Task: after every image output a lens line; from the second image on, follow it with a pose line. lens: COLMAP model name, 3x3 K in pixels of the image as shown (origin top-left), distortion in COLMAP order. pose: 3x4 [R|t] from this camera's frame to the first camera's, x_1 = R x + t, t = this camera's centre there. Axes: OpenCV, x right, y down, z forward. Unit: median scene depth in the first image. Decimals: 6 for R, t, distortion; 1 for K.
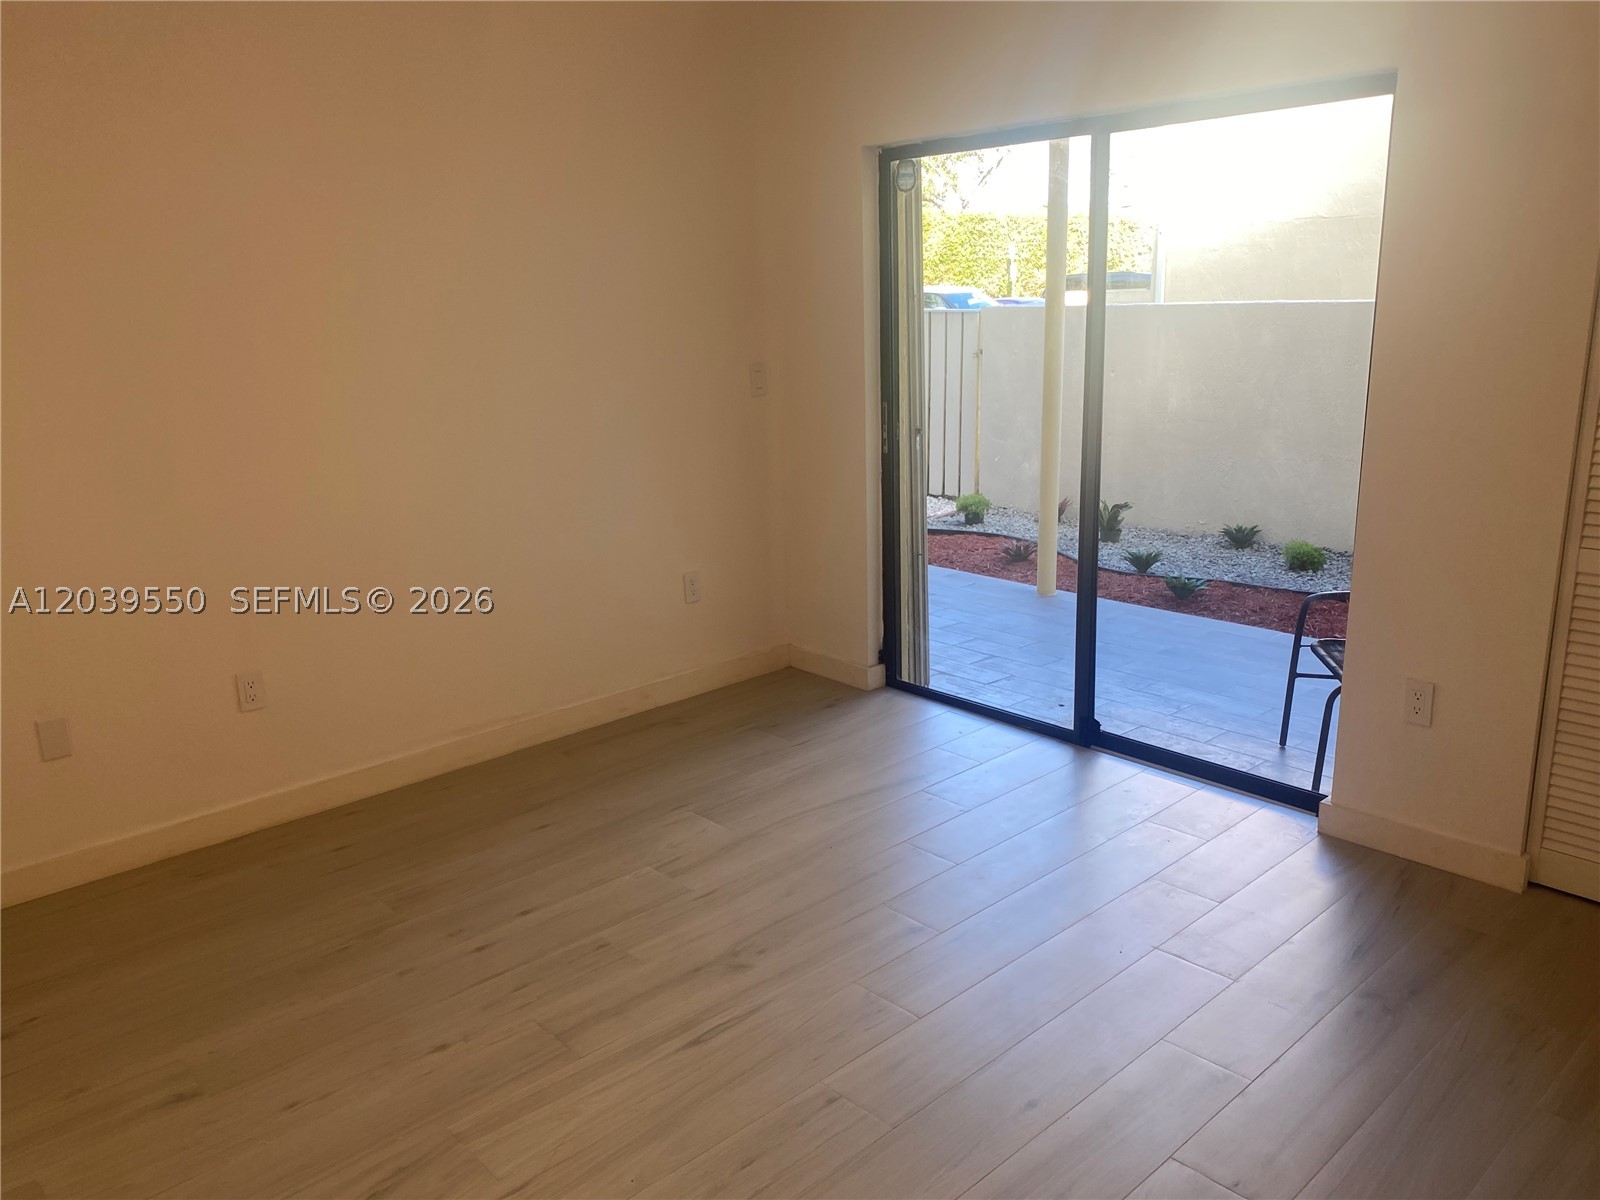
lens RADIAL K [[1221.6, 0, 797.4], [0, 1221.6, 607.9], [0, 0, 1]] dist [0.015523, -0.007982]
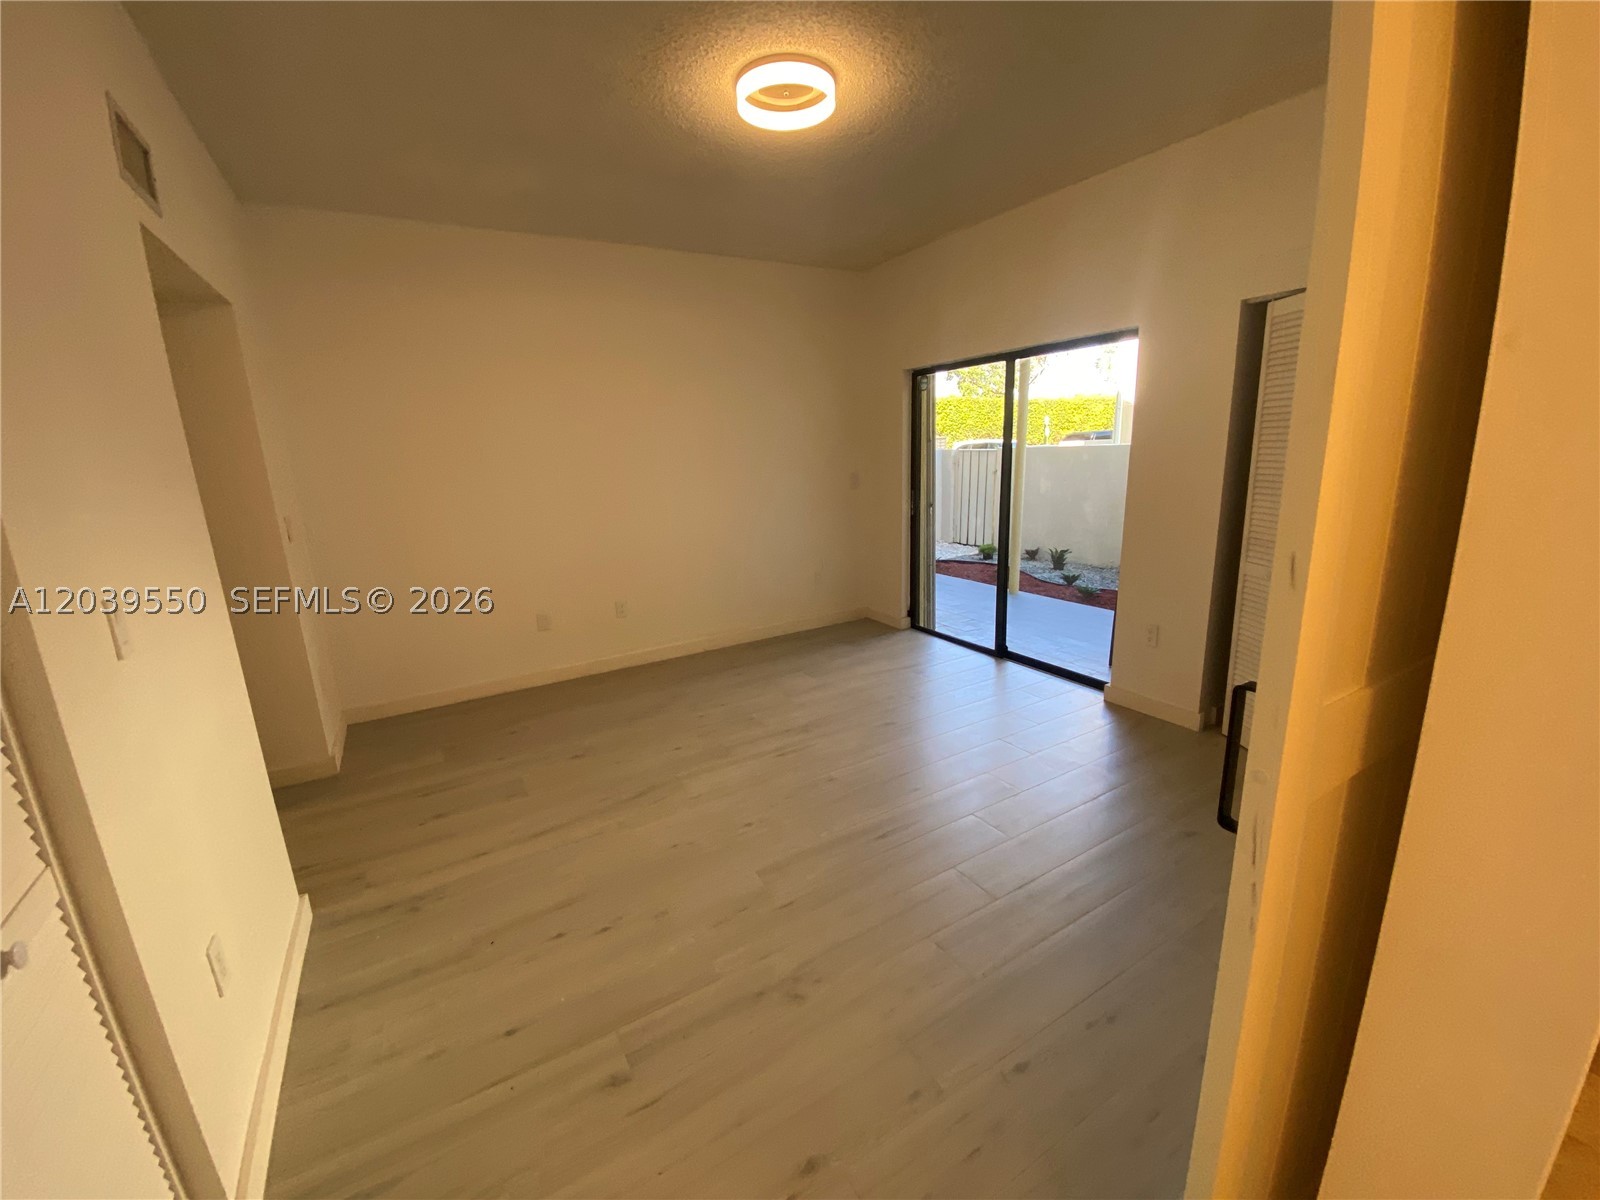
lens RADIAL K [[644.7, 0, 798.5], [0, 644.7, 599.9], [0, 0, 1]] dist [0.022452, -0.020359]
pose [[0.980228, 0.038847, -0.194020, 0.096651], [-0.042060, 0.999037, -0.012465, 0.038445], [0.193349, 0.020379, 0.980918, -0.113050]]
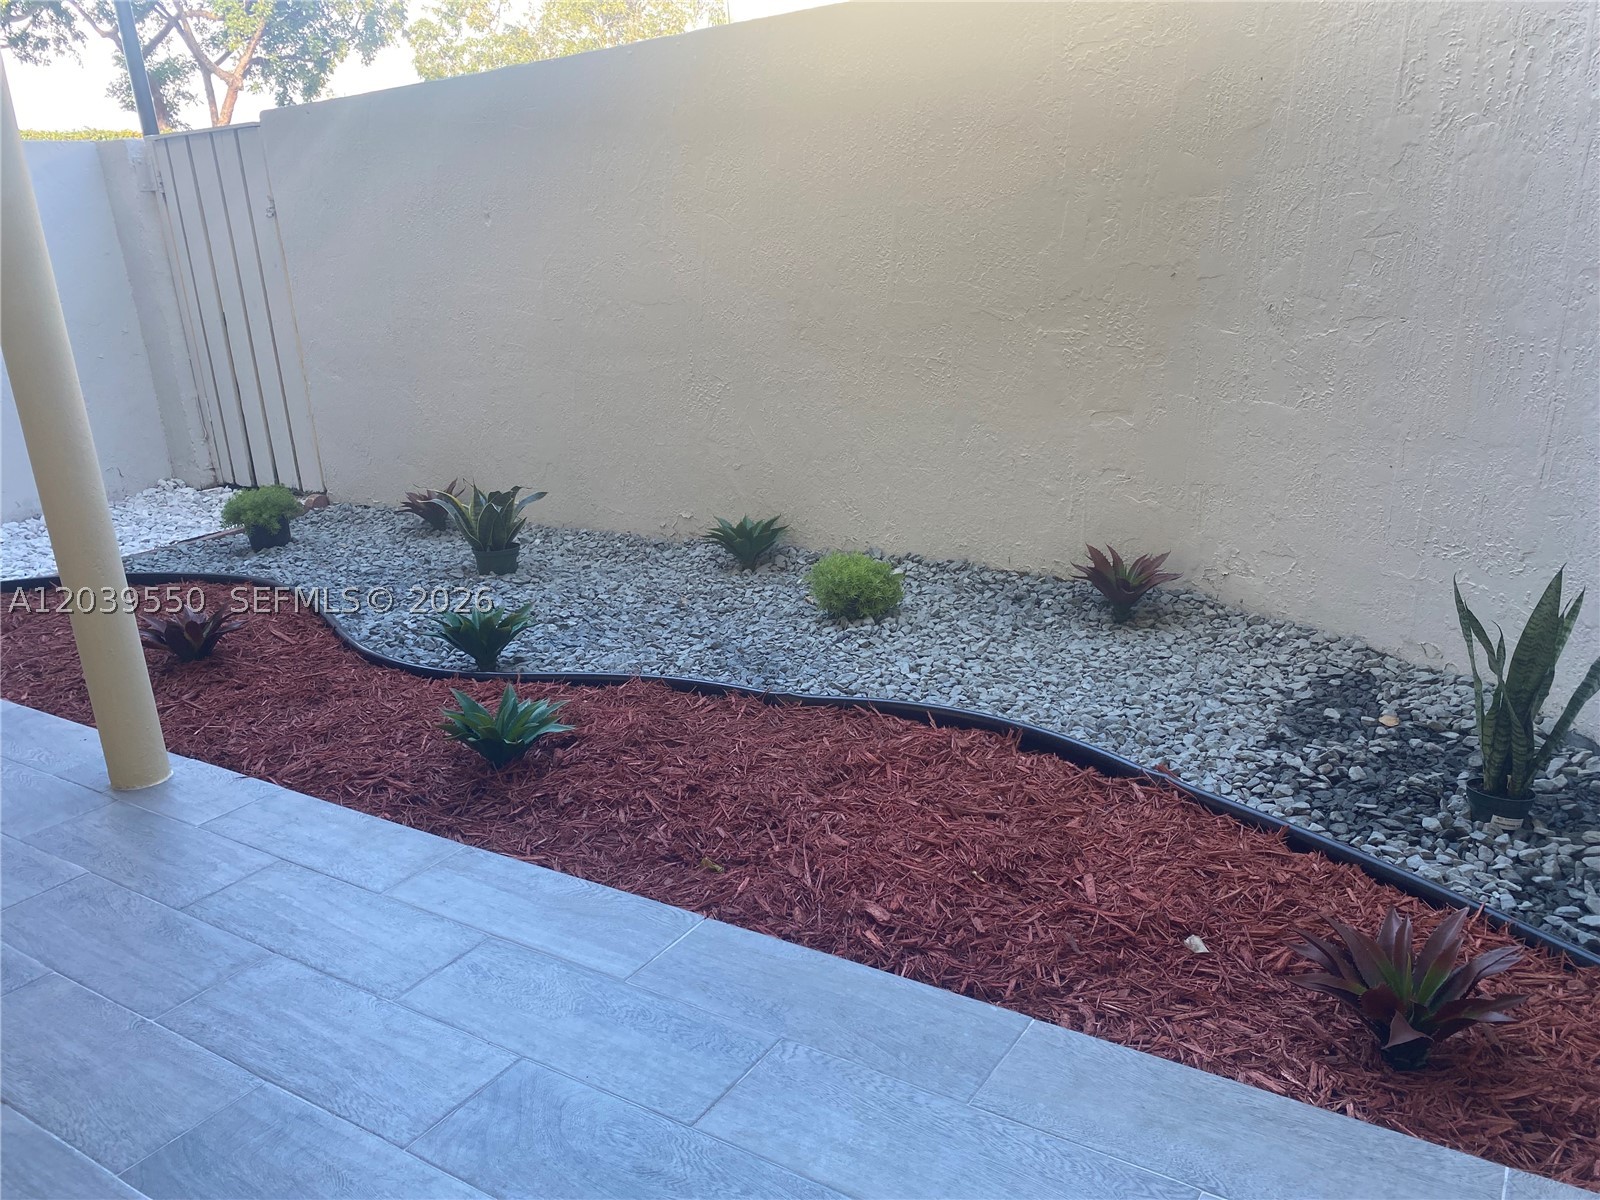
lens RADIAL K [[1221.6, 0, 797.4], [0, 1221.6, 607.9], [0, 0, 1]] dist [0.015523, -0.007982]
pose [[0.969360, -0.100818, 0.224000, 0.452310], [0.095084, 0.994808, 0.036267, -0.080437], [-0.226493, -0.013857, 0.973914, 0.885399]]
